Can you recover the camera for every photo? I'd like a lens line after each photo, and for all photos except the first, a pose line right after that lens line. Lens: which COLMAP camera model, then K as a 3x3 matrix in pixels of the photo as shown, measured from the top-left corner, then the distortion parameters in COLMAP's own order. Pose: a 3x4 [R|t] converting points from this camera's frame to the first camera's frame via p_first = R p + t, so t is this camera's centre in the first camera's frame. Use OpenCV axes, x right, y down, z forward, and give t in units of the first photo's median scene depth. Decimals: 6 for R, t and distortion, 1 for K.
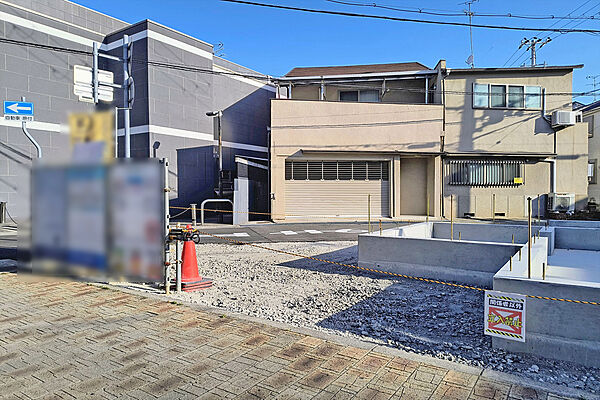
lens RADIAL K [[401.9, 0, 303.0], [0, 401.9, 205.2], [0, 0, 1]] dist [0.025797, -0.009778]
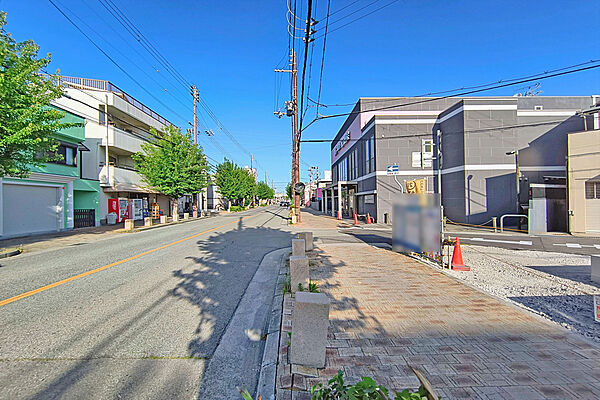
lens RADIAL K [[292.2, 0, 302.6], [0, 292.2, 200.5], [0, 0, 1]] dist [-0.000767, -0.000016]
pose [[0.595214, -0.004537, -0.803554, 0.159713], [-0.013182, 0.999794, -0.015409, -0.037892], [0.803459, 0.019764, 0.595032, -0.179170]]
